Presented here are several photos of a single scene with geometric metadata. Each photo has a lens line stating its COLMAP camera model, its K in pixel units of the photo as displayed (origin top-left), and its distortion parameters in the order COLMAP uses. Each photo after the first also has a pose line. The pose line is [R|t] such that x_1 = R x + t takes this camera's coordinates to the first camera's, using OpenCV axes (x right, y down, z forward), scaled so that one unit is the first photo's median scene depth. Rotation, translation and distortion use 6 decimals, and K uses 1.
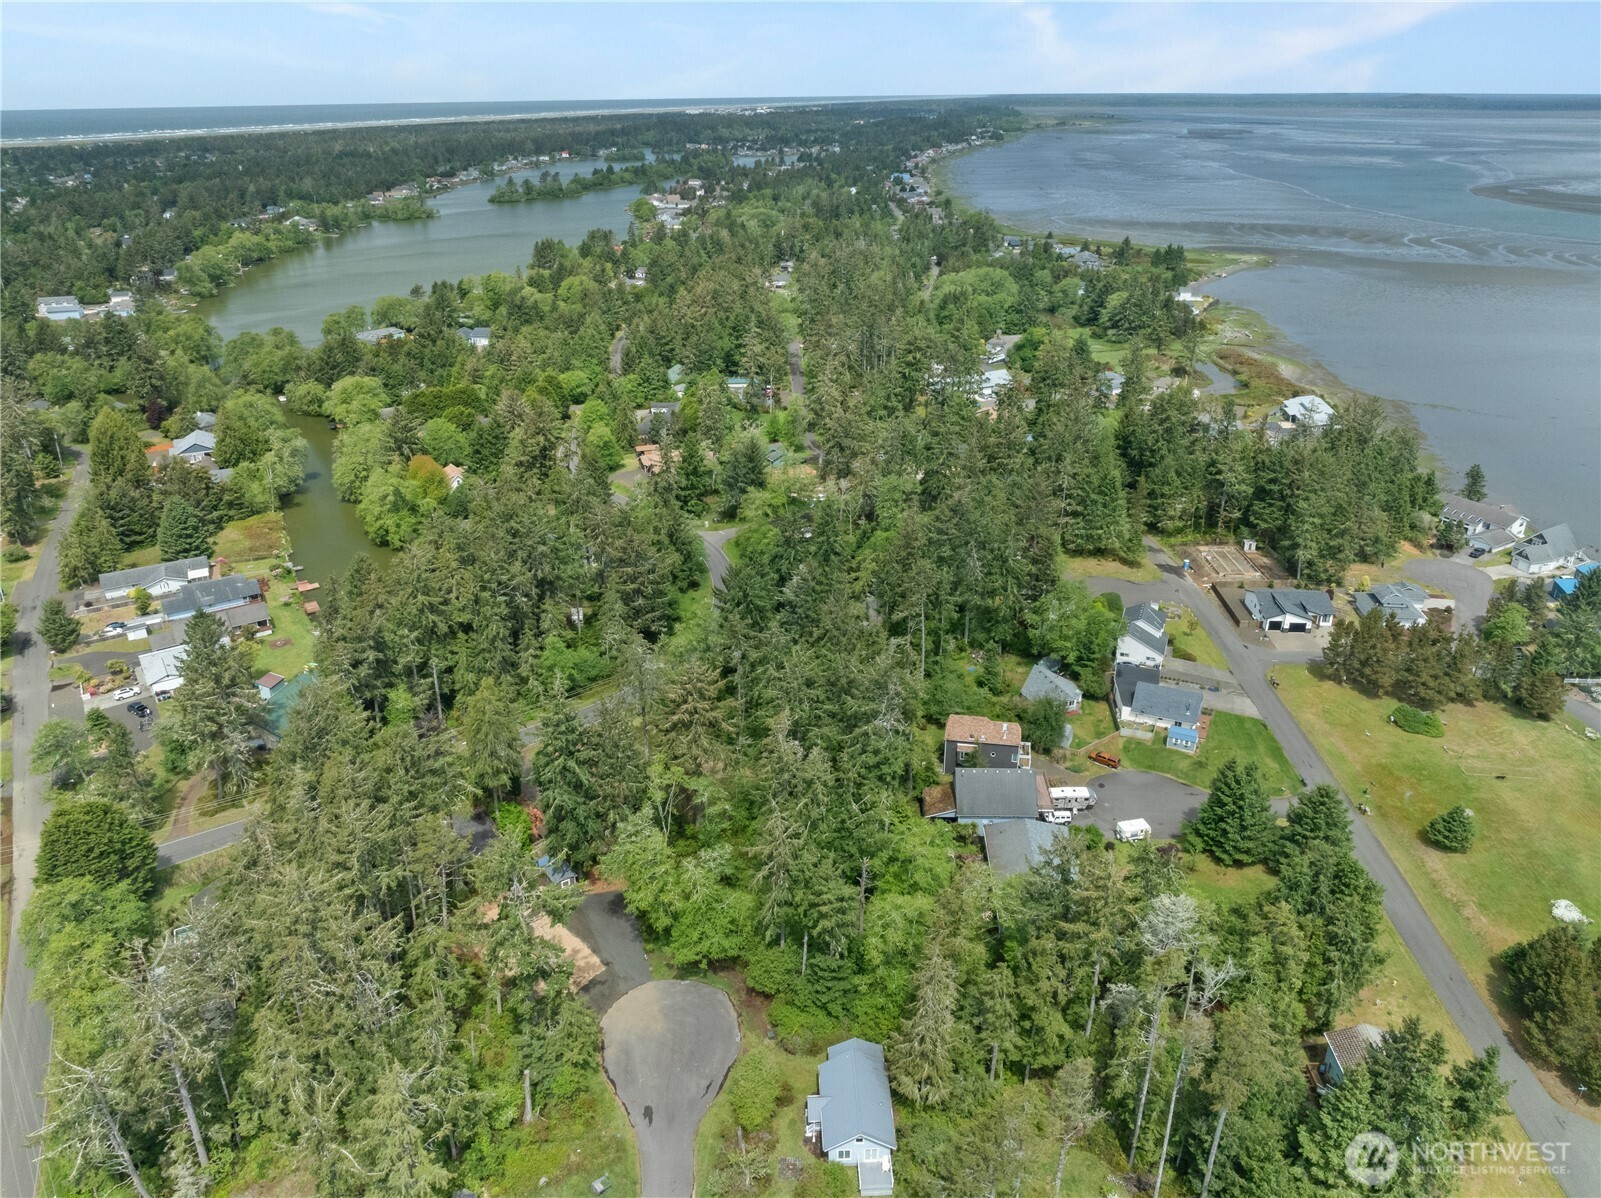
lens RADIAL K [[1126.0, 0, 799.7], [0, 1126.0, 598.8], [0, 0, 1]] dist [-0.039533, 0.005146]
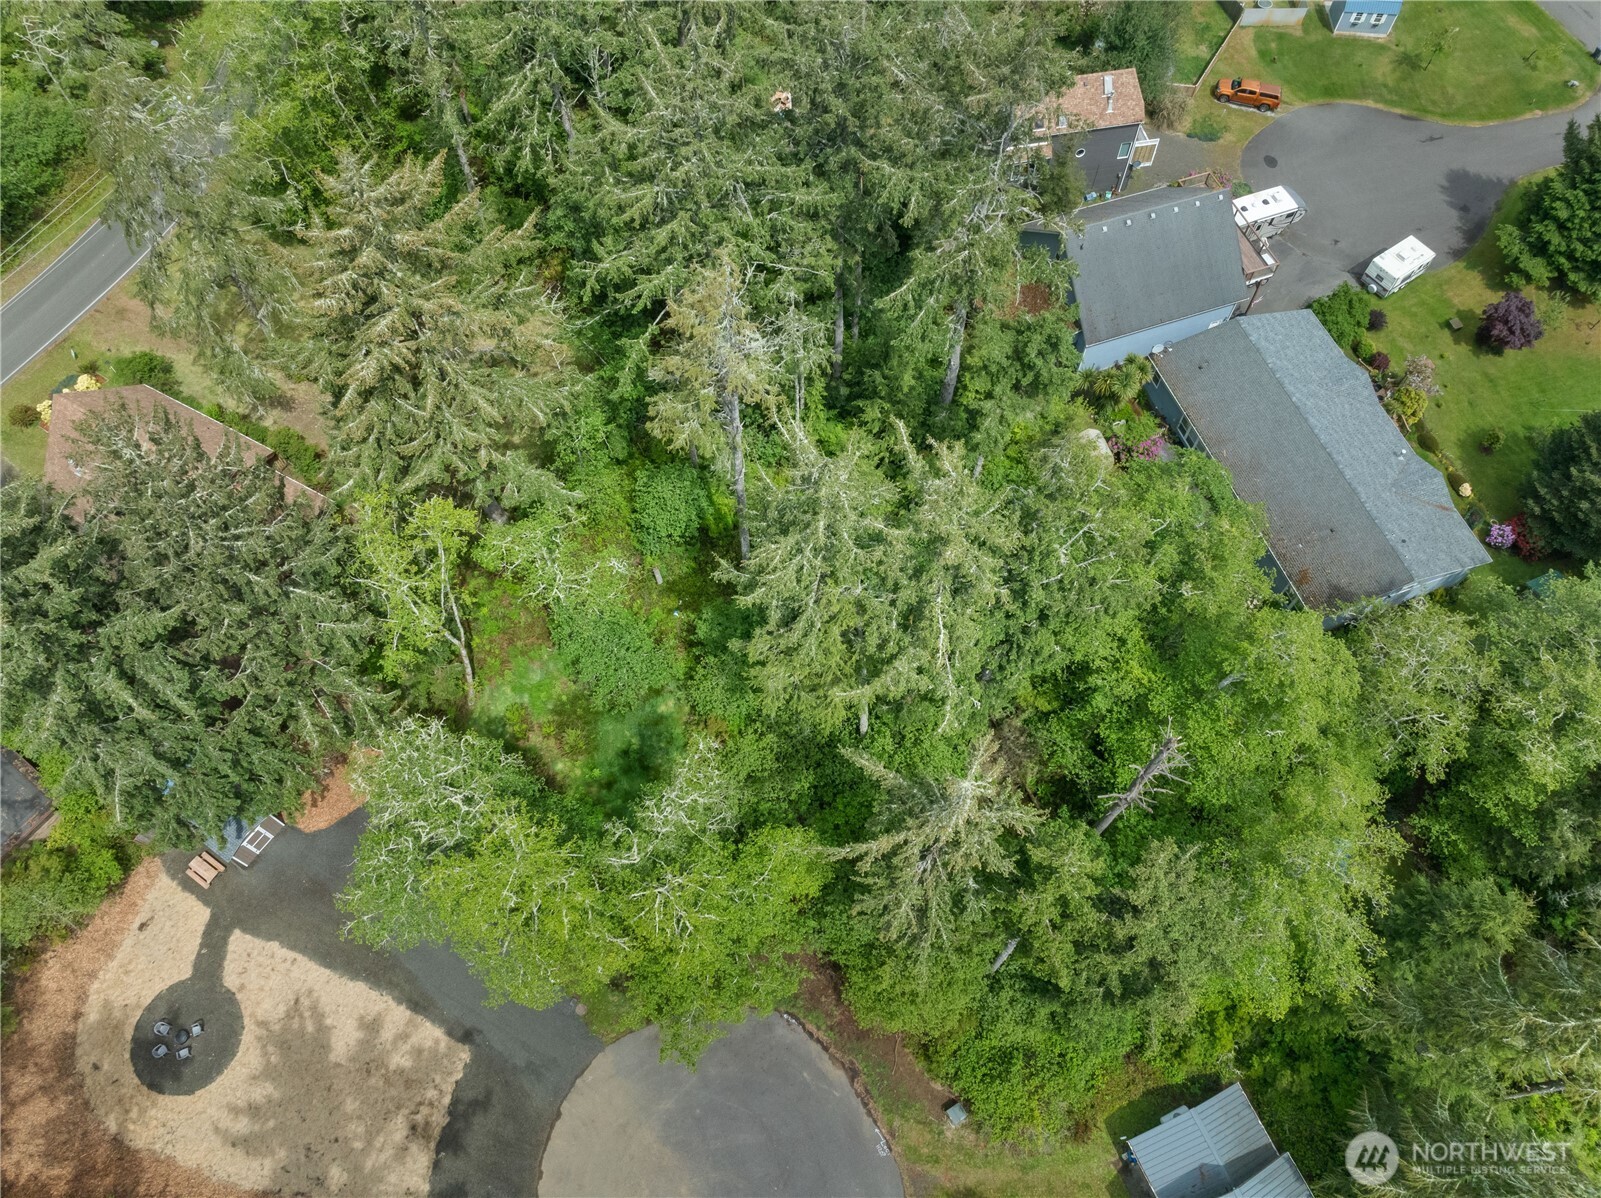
lens RADIAL K [[1126.0, 0, 803.2], [0, 1126.0, 596.2], [0, 0, 1]] dist [-0.039533, 0.005146]
pose [[0.924681, -0.332670, 0.185193, -0.076257], [0.152270, 0.768920, 0.620948, -0.019000], [-0.348969, -0.545980, 0.761661, 0.681404]]
